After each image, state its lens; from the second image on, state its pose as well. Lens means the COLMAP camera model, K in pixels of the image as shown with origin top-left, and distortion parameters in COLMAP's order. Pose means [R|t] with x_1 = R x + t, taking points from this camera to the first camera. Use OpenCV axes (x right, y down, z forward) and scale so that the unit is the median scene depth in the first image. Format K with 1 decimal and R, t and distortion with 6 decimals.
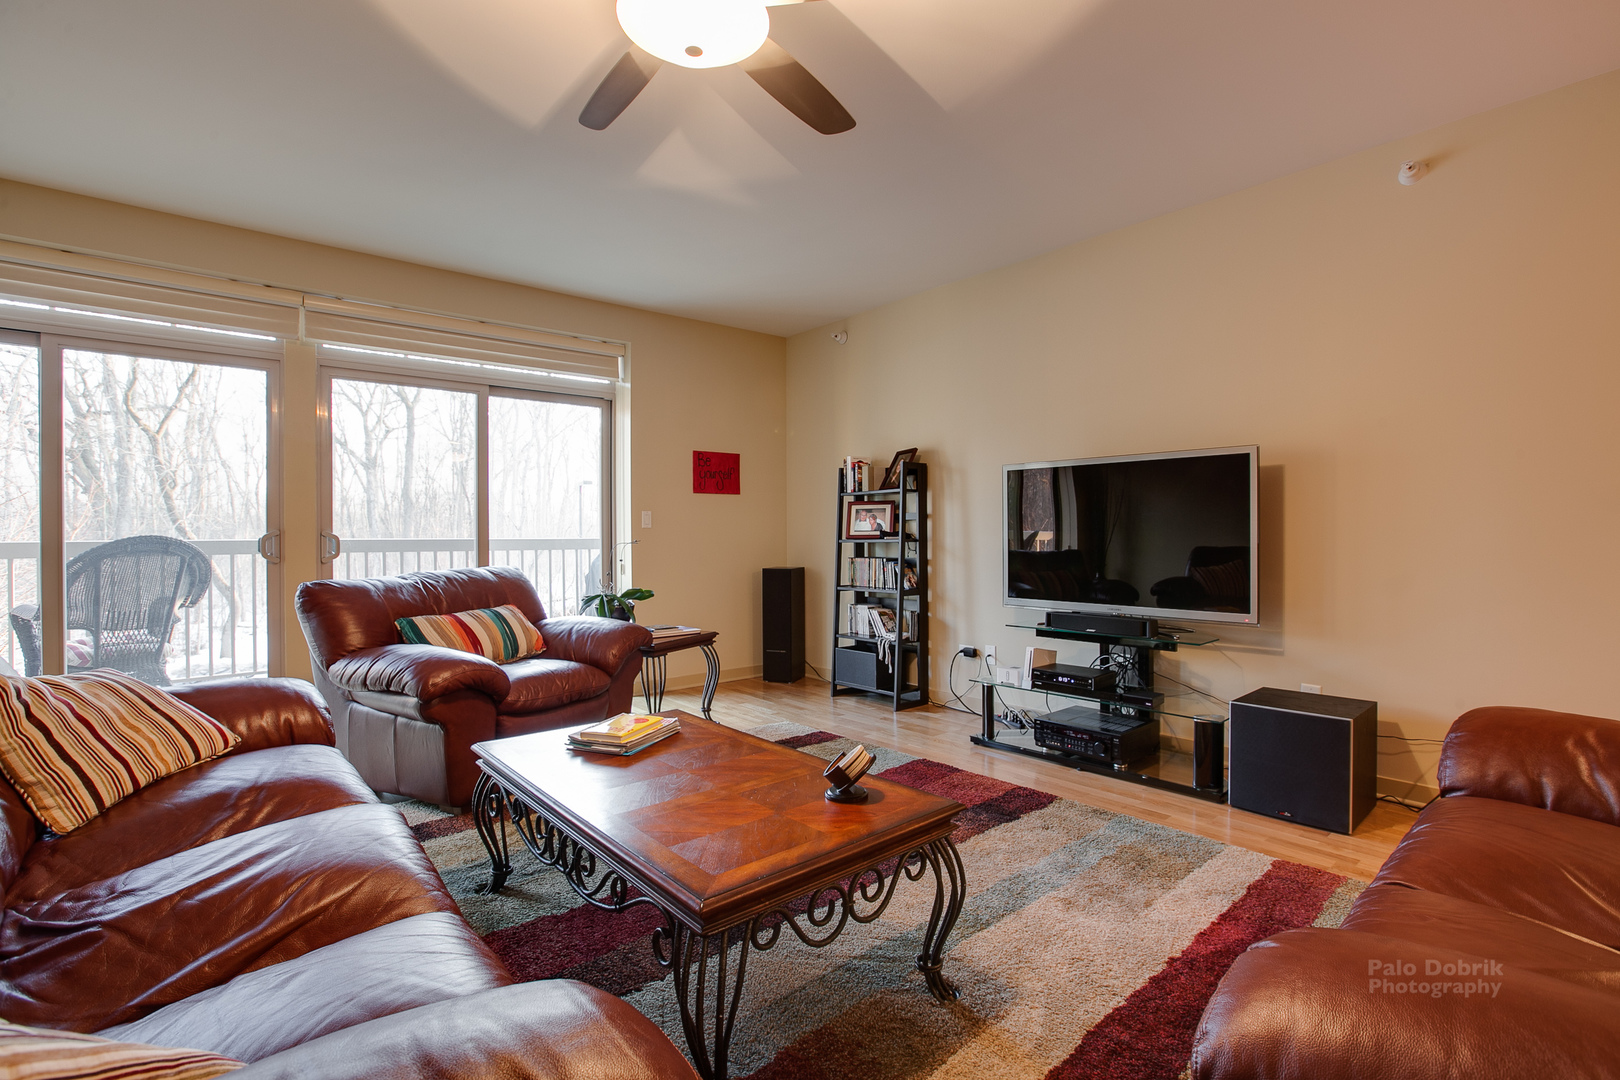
lens RADIAL K [[744.2, 0, 815.3], [0, 744.2, 536.1], [0, 0, 1]] dist [-0.051925, 0.025626]
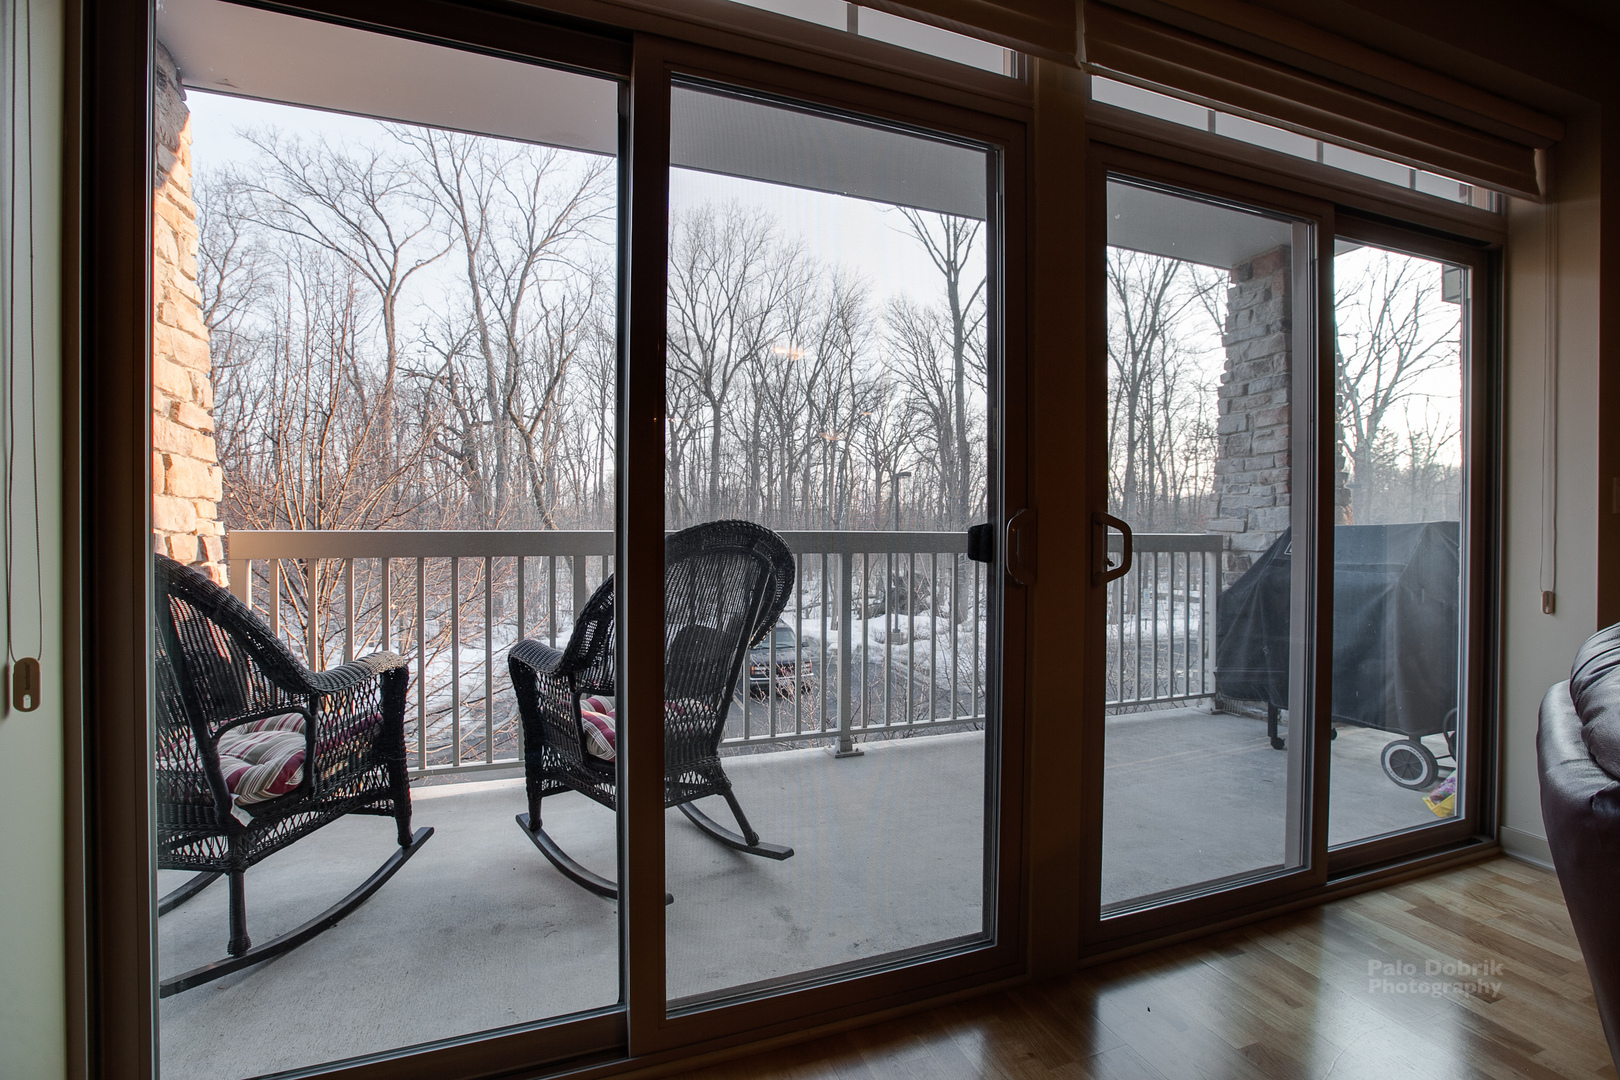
lens RADIAL K [[744.2, 0, 815.3], [0, 744.2, 536.1], [0, 0, 1]] dist [-0.051925, 0.025626]
pose [[0.941203, 0.008071, -0.337744, -0.674451], [-0.005117, 0.999940, 0.009636, 0.004570], [0.337802, -0.007341, 0.941189, 0.499101]]
